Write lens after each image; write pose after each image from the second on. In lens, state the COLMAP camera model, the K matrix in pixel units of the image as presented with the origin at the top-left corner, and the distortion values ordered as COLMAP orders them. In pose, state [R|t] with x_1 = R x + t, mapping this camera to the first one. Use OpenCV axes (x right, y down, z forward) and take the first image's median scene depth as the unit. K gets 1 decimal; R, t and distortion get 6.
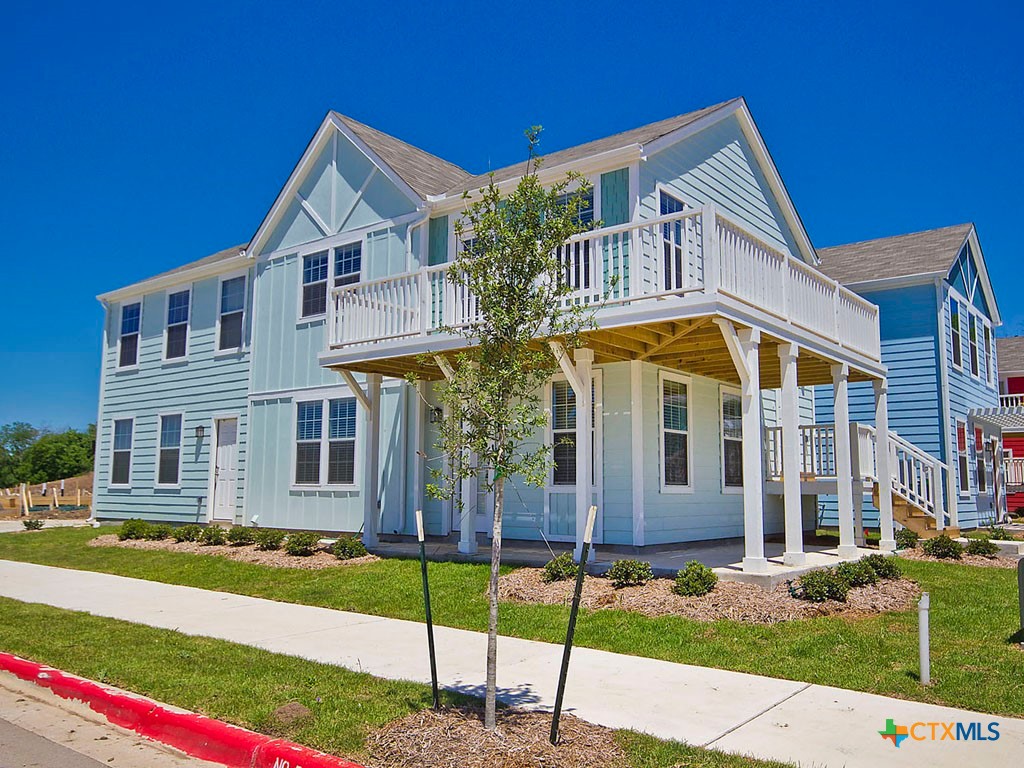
lens RADIAL K [[826.6, 0, 500.3], [0, 826.6, 386.2], [0, 0, 1]] dist [0.014261, 0.015824]
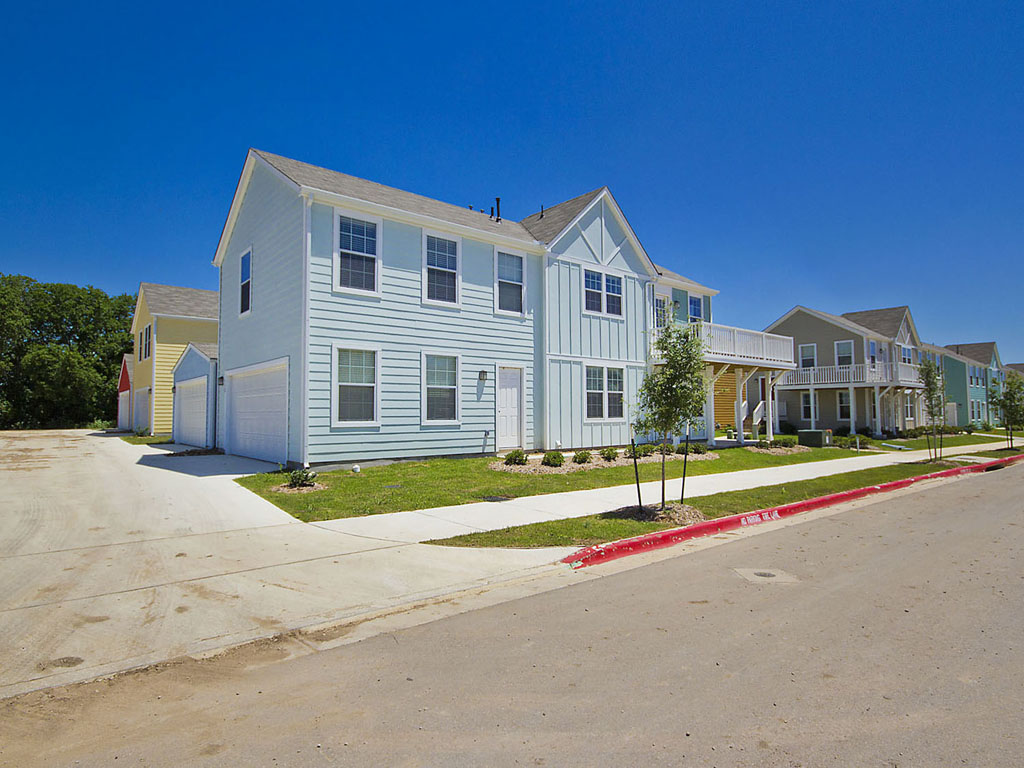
lens RADIAL K [[568.9, 0, 501.9], [0, 568.9, 385.2], [0, 0, 1]] dist [-0.000183, 0.000123]
pose [[0.208674, 0.037898, 0.977251, -1.249697], [-0.116714, 0.993073, -0.013589, 0.084221], [-0.970996, -0.111223, 0.211652, 0.880858]]
